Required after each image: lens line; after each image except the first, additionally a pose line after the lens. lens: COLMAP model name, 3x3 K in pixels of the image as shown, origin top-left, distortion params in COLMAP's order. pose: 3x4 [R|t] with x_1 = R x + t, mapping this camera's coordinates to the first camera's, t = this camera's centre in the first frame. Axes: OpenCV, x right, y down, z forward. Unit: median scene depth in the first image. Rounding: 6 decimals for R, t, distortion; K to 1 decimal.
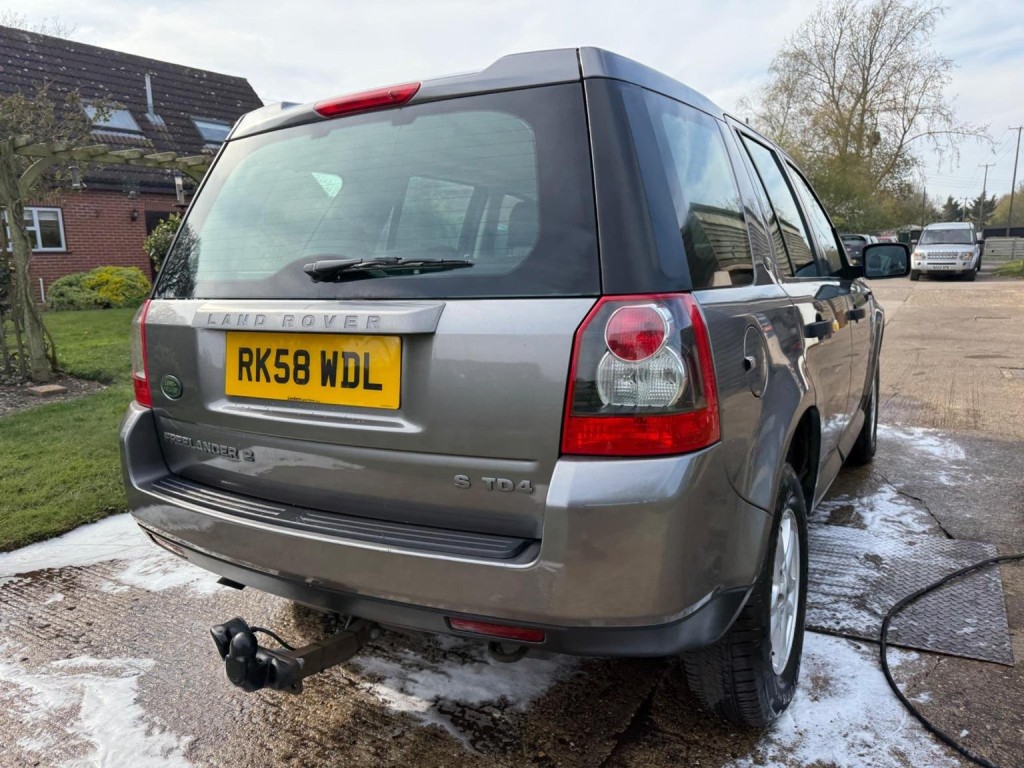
lens RADIAL K [[724.6, 0, 508.9], [0, 724.6, 389.8], [0, 0, 1]] dist [0.024071, -0.025833]
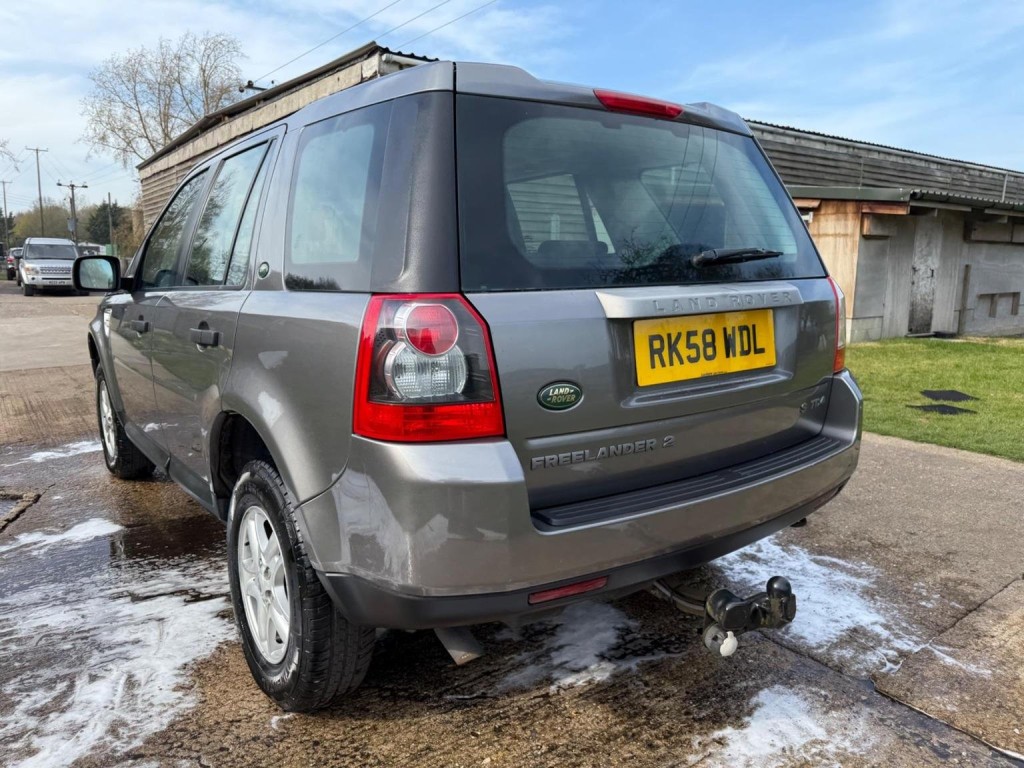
lens RADIAL K [[724.6, 0, 505.4], [0, 724.6, 389.2], [0, 0, 1]] dist [0.024071, -0.025833]
pose [[0.387665, -0.131091, 0.912431, -1.081494], [0.152705, 0.985293, 0.076679, -0.073276], [-0.909064, 0.109607, 0.401982, 0.642196]]
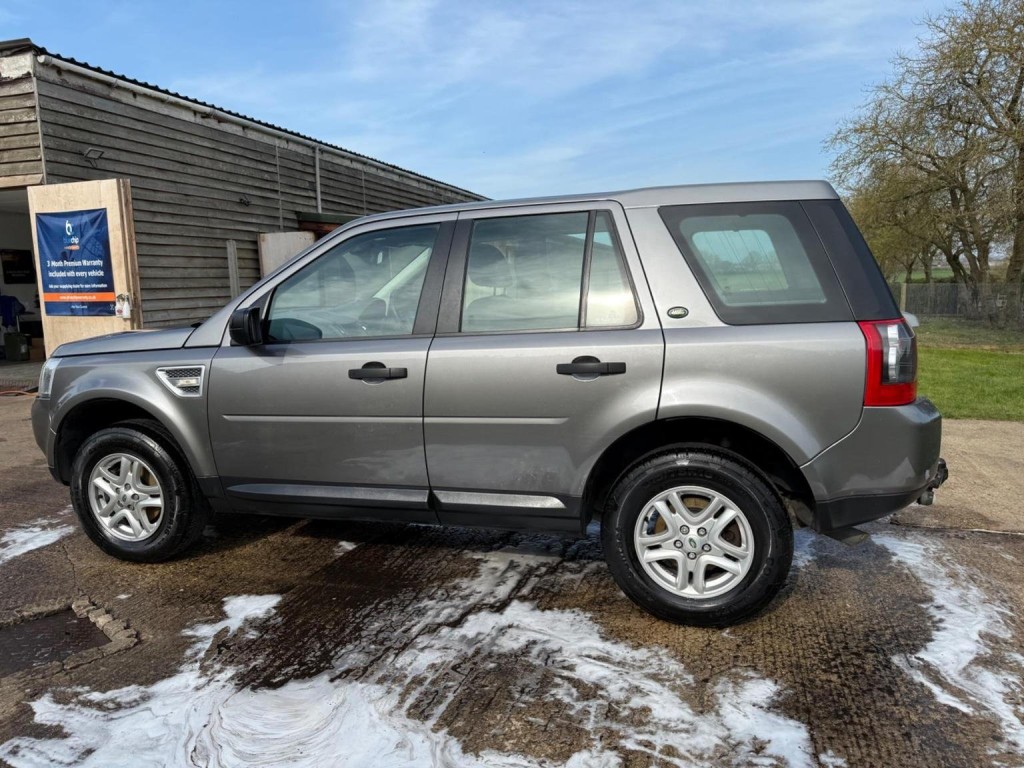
lens RADIAL K [[724.6, 0, 506.2], [0, 724.6, 387.5], [0, 0, 1]] dist [0.024071, -0.025833]
pose [[-0.246162, -0.112737, 0.962650, -1.491266], [0.204084, 0.964916, 0.165189, -0.341611], [-0.947499, 0.237124, -0.214518, 1.866822]]
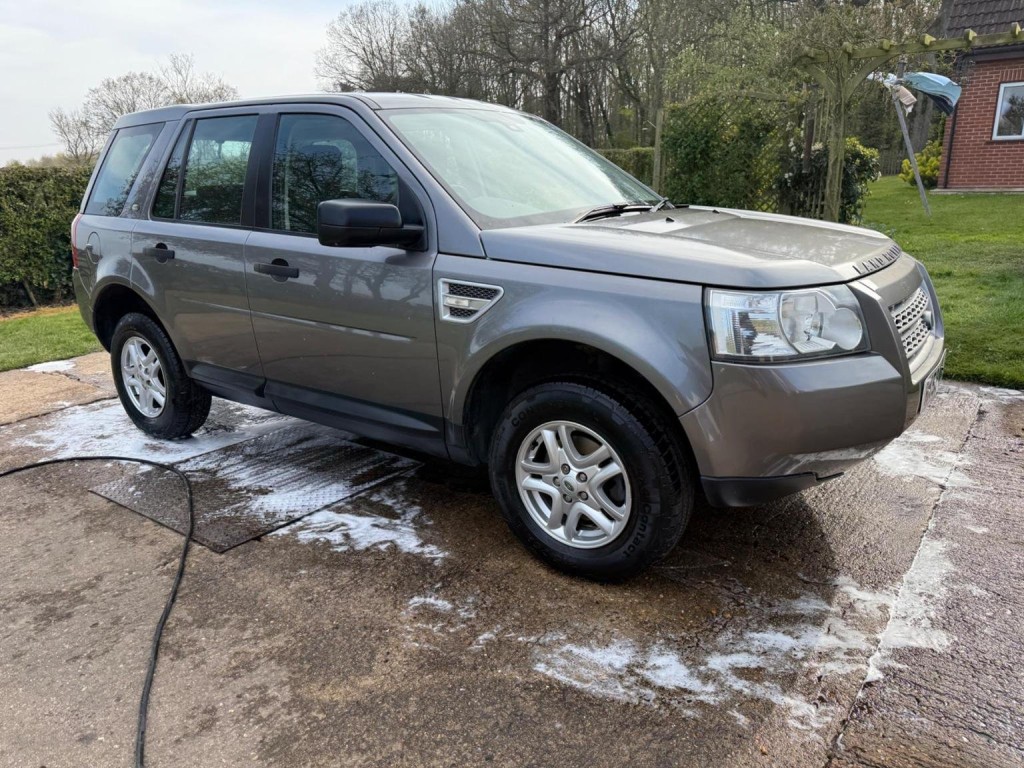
lens RADIAL K [[724.6, 0, 508.6], [0, 724.6, 392.3], [0, 0, 1]] dist [0.024071, -0.025833]
pose [[-0.092874, 0.325880, -0.940838, 1.971621], [-0.143922, 0.930605, 0.336542, -0.449904], [0.985221, 0.166664, -0.039528, 1.887921]]
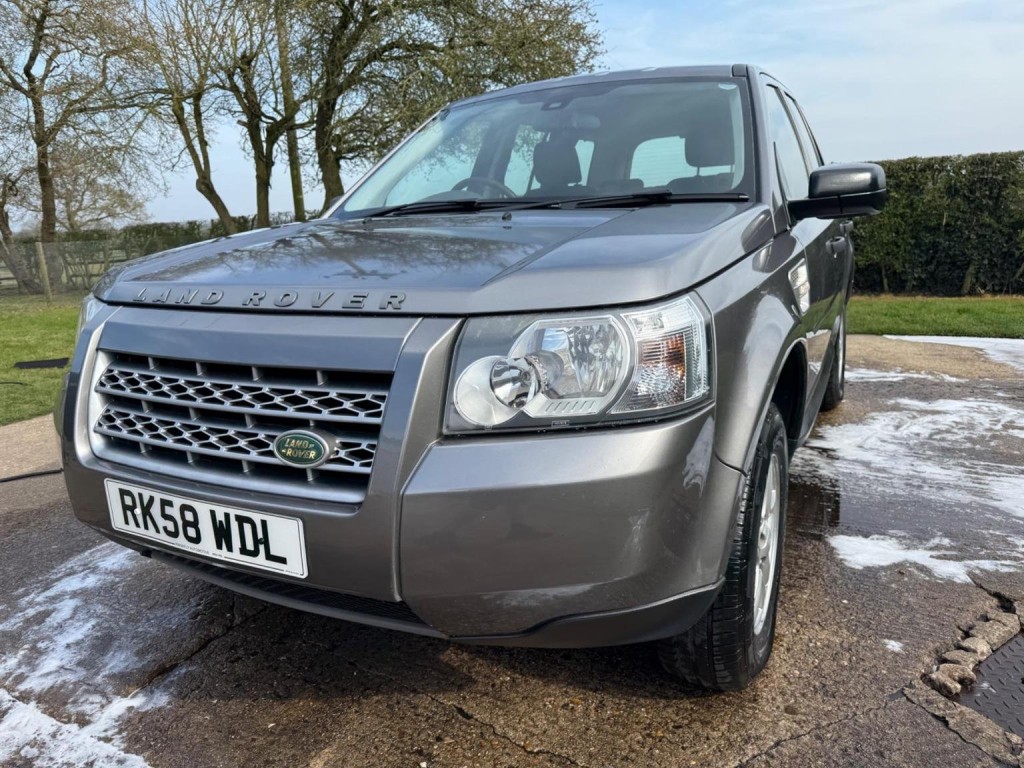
lens RADIAL K [[724.6, 0, 506.8], [0, 724.6, 392.0], [0, 0, 1]] dist [0.024071, -0.025833]
pose [[-0.995271, 0.090519, -0.035240, 0.568487], [0.067964, 0.908117, 0.413164, -0.528980], [0.069401, 0.408815, -0.909975, 3.047948]]
